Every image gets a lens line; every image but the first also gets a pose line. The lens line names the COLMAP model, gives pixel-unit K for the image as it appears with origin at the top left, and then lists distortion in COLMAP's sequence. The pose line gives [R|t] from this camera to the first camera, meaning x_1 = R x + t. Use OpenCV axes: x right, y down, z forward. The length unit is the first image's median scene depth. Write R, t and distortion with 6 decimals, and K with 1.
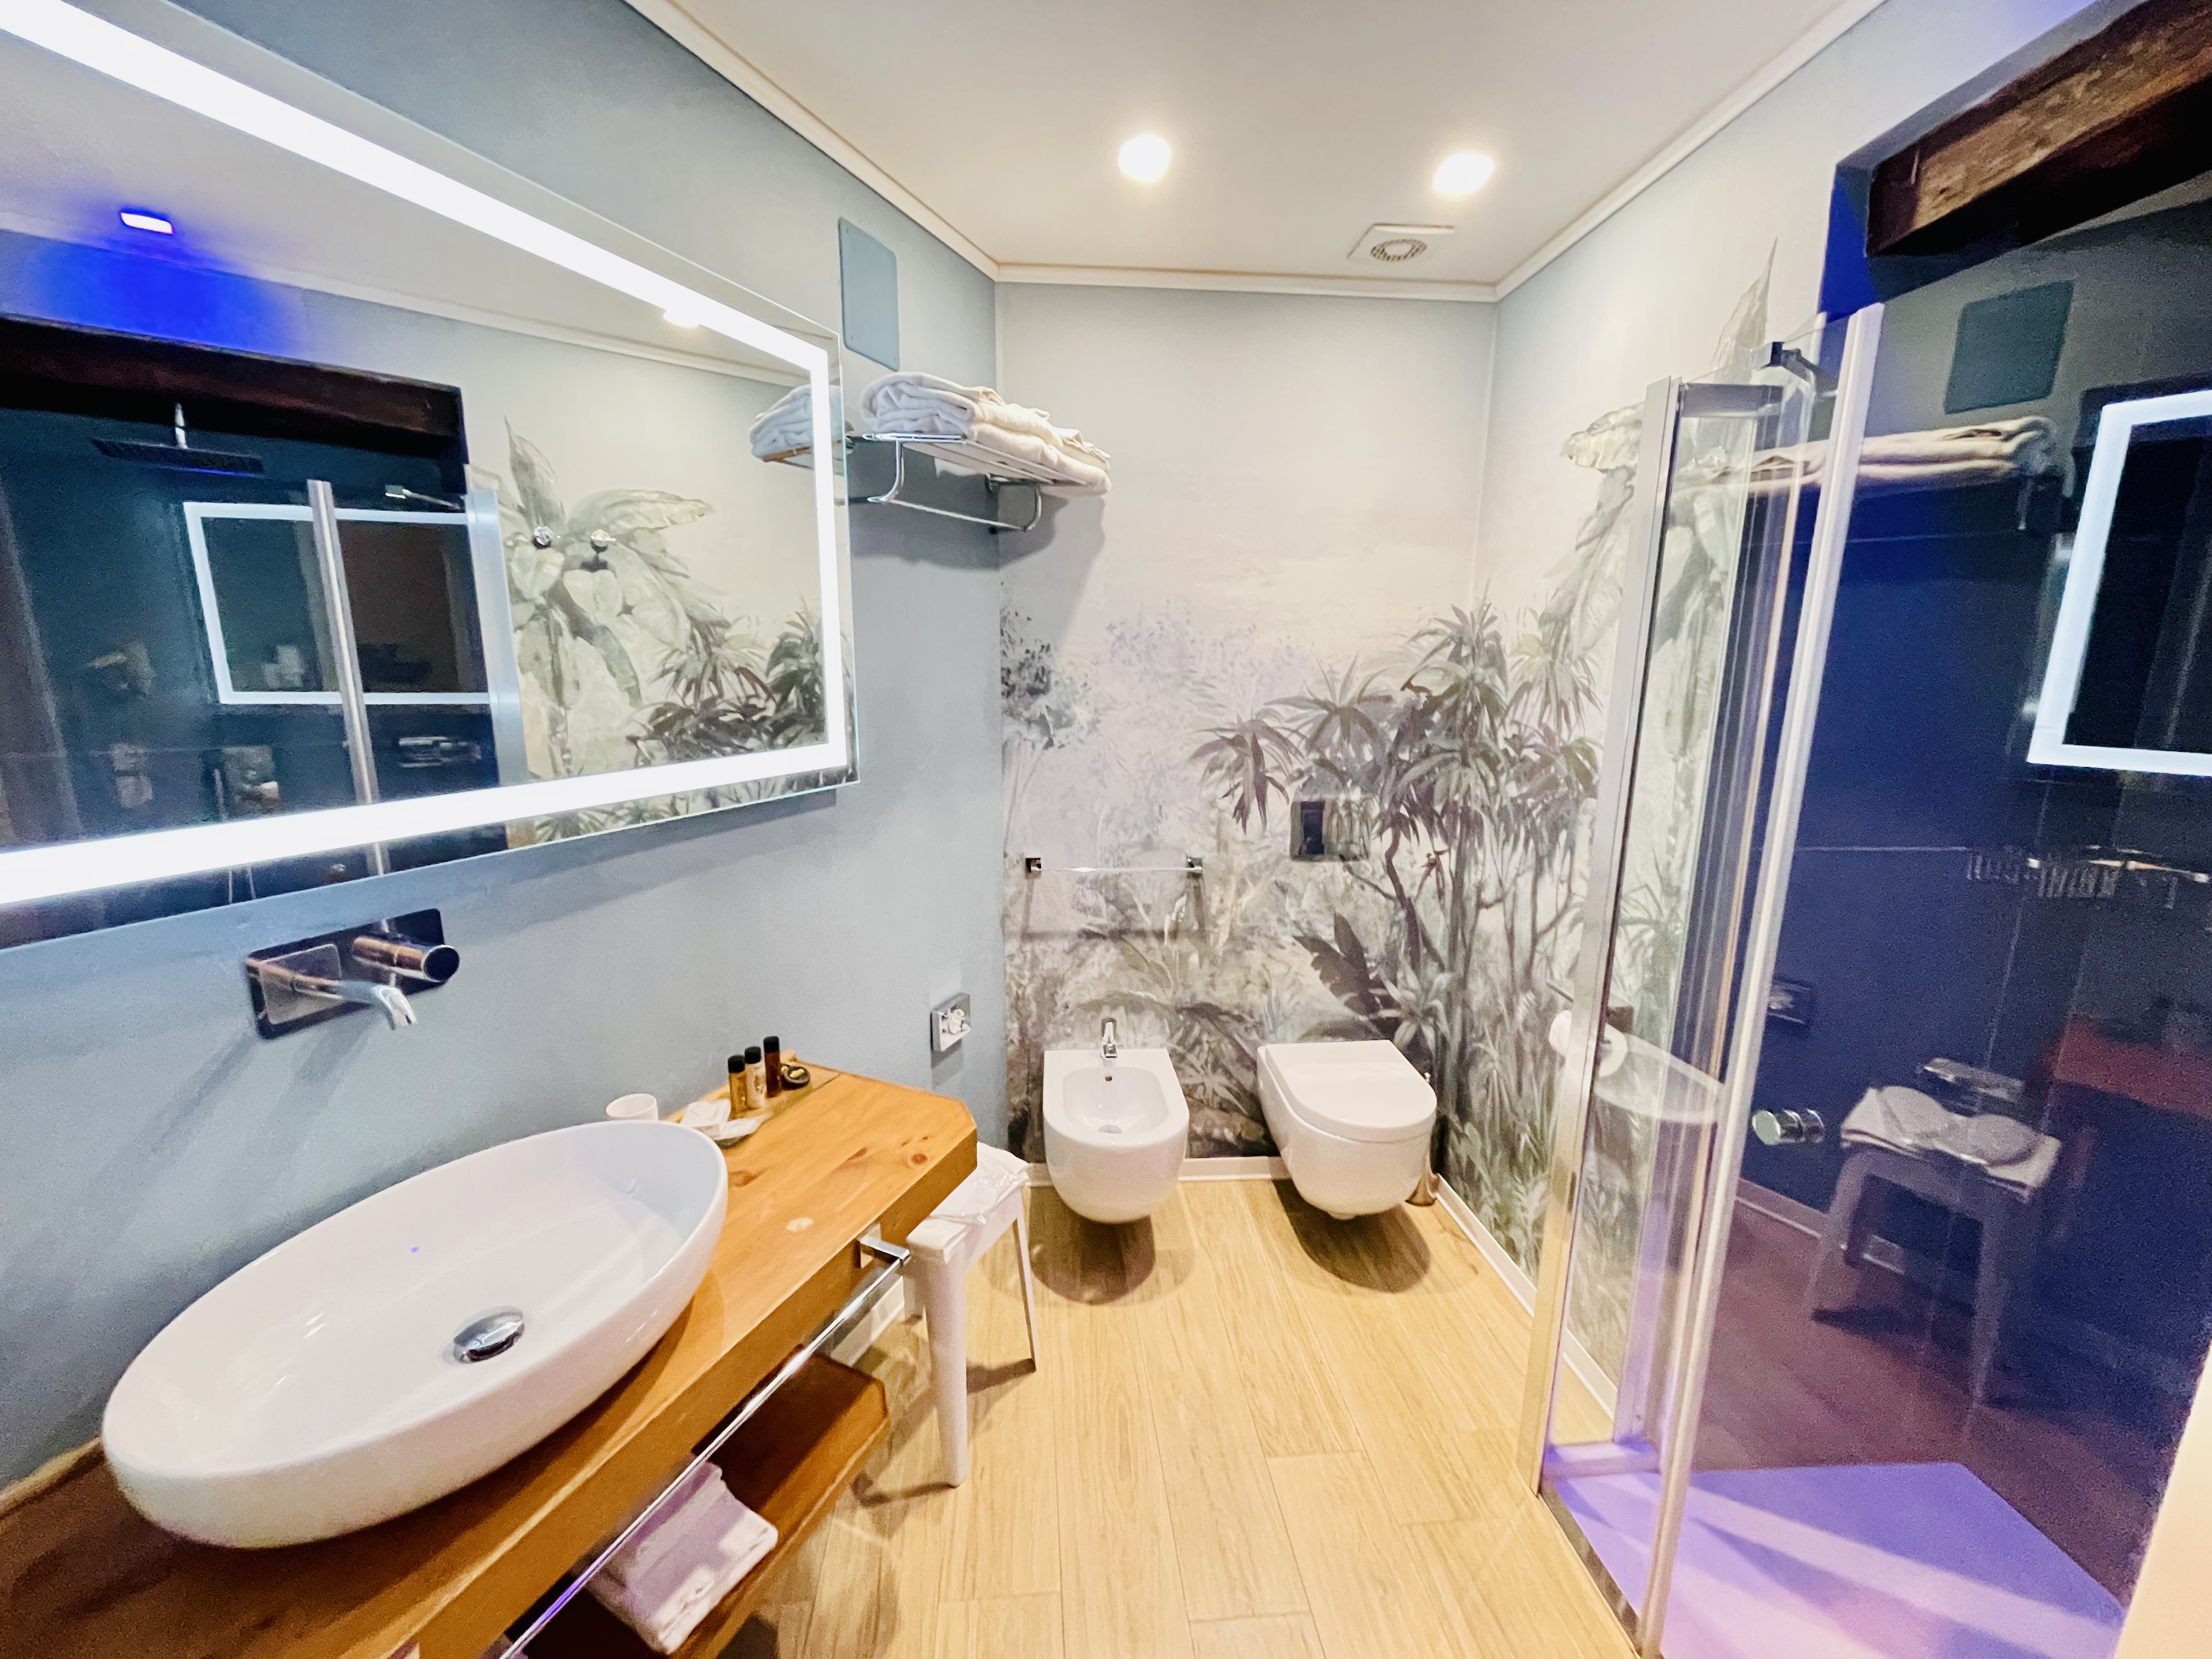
lens RADIAL K [[898.6, 0, 1107.1], [0, 898.6, 837.2], [0, 0, 1]] dist [0.001416, 0.003204]
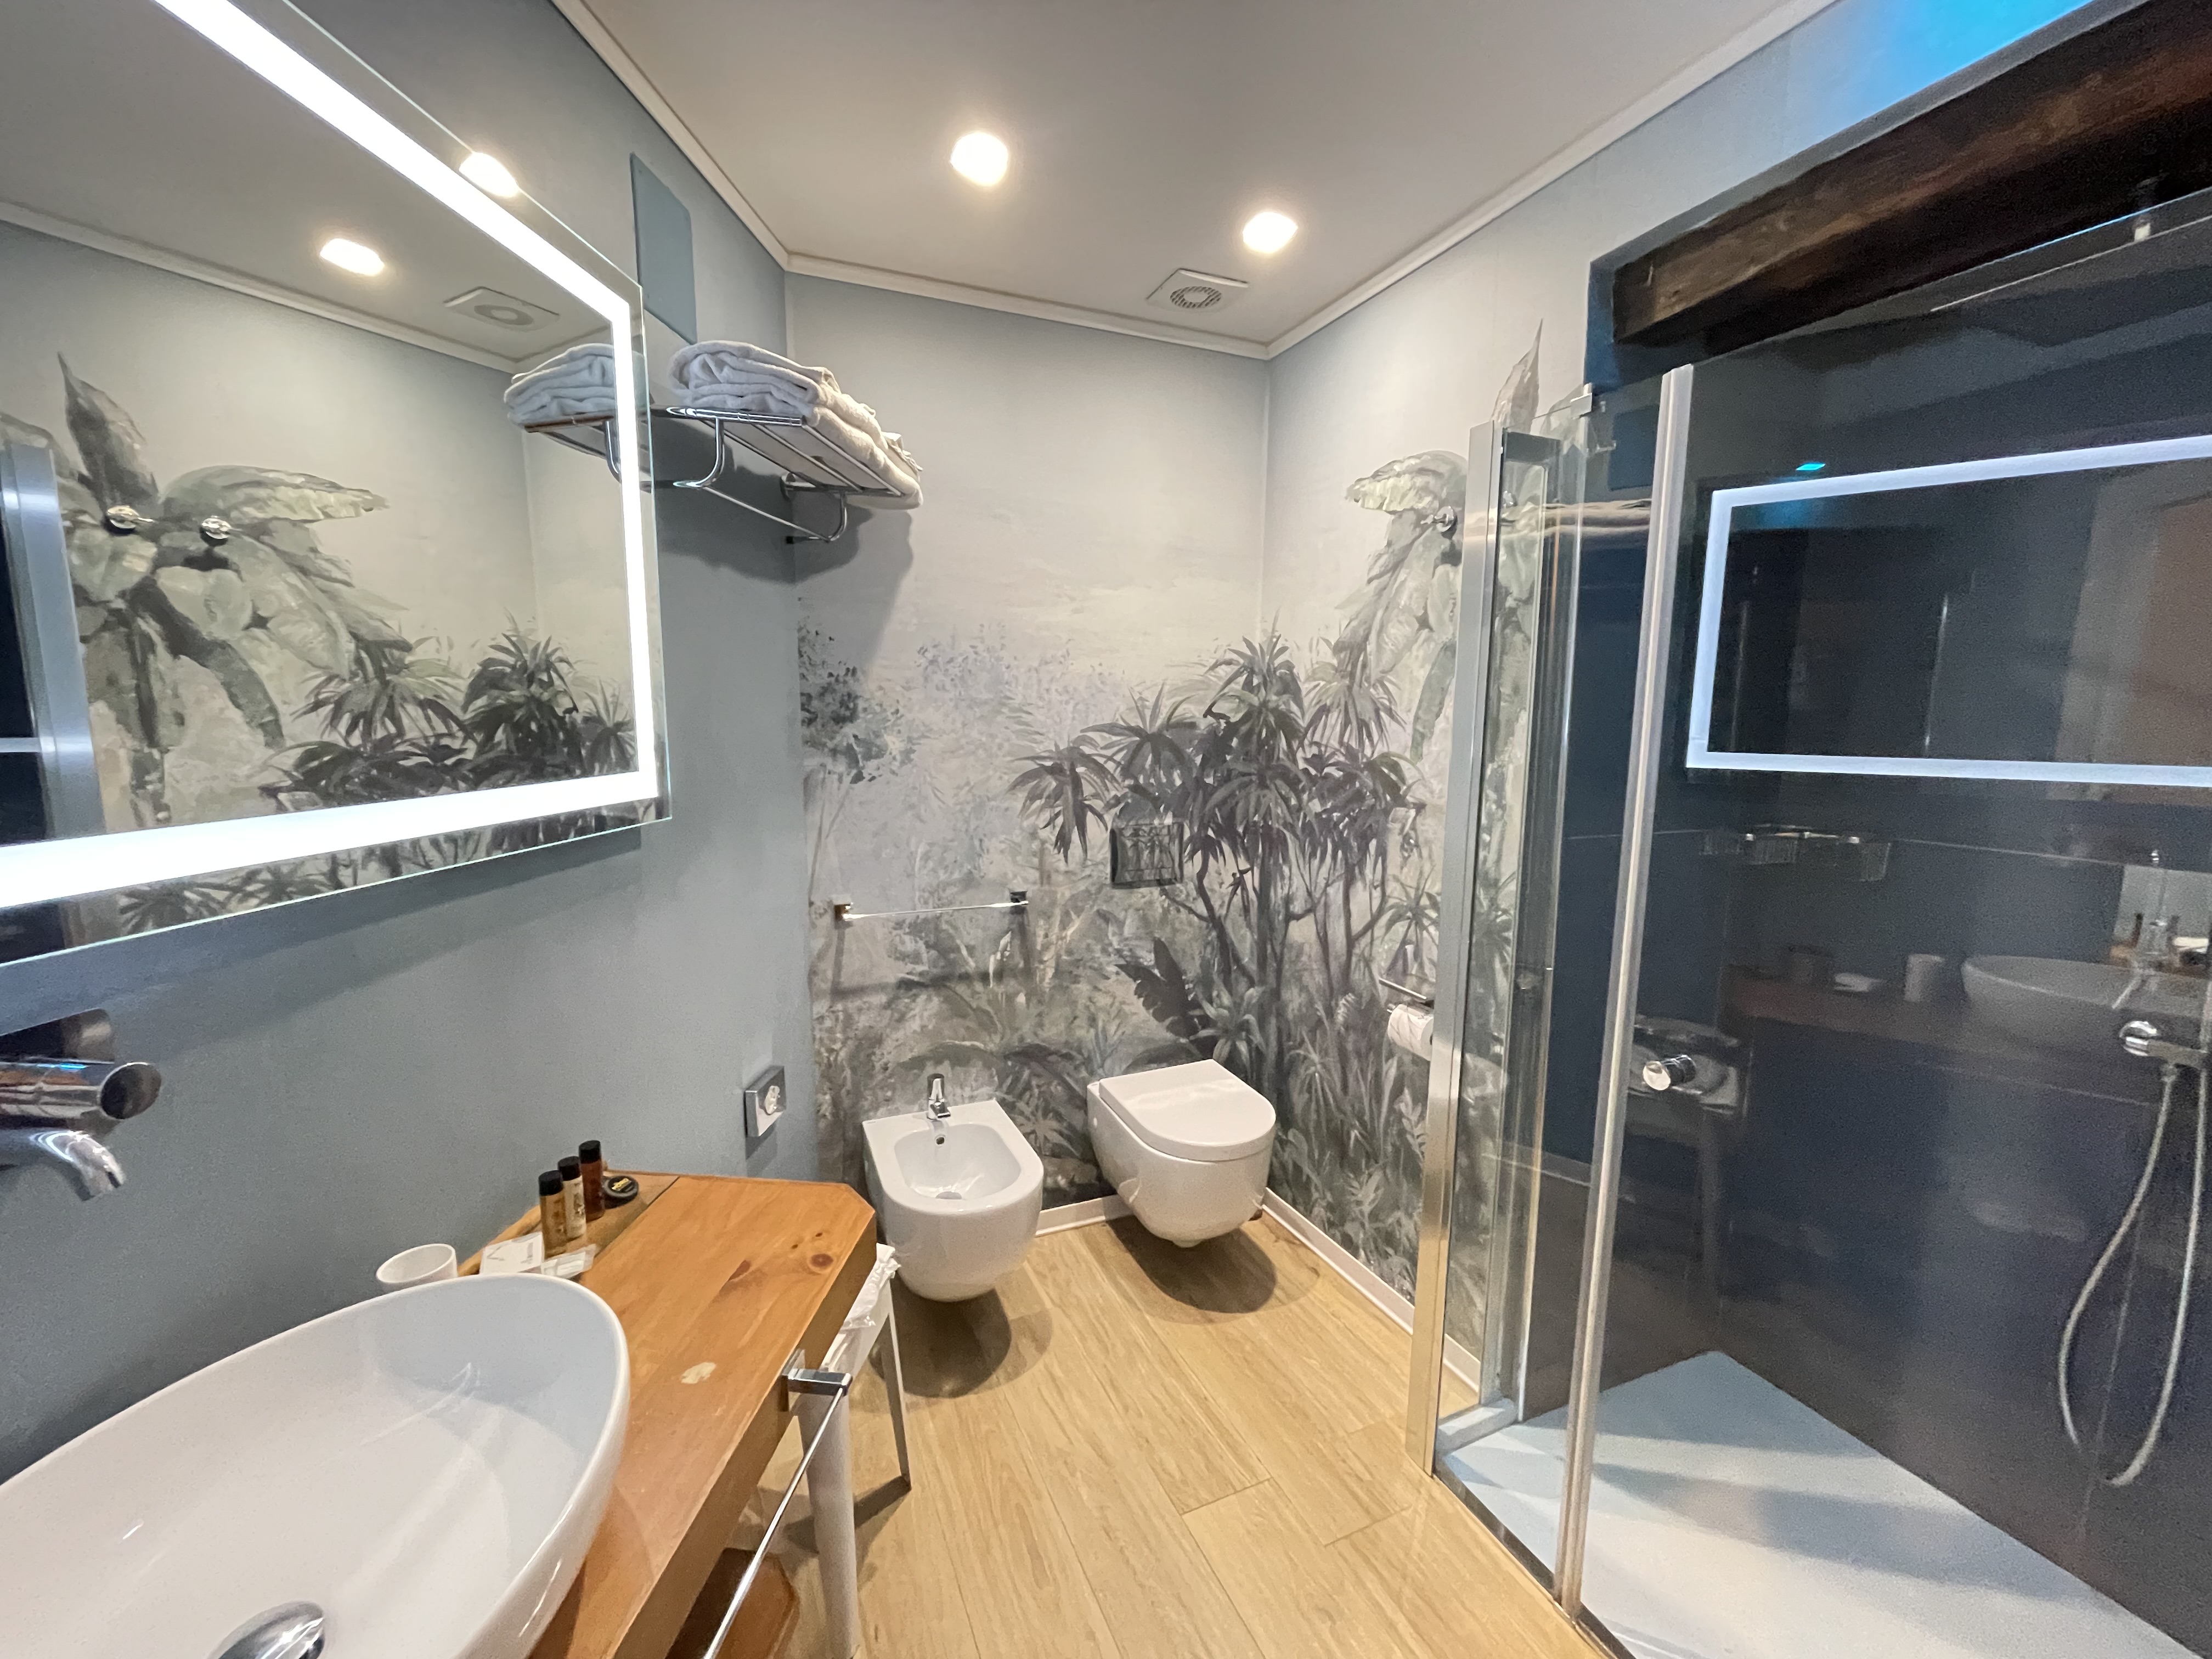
lens RADIAL K [[898.6, 0, 1107.1], [0, 898.6, 837.2], [0, 0, 1]] dist [0.001416, 0.003204]
pose [[0.946483, -0.049338, 0.318959, -0.116136], [0.067409, 0.996671, -0.045863, 0.015033], [-0.315635, 0.064909, 0.946658, 0.062882]]
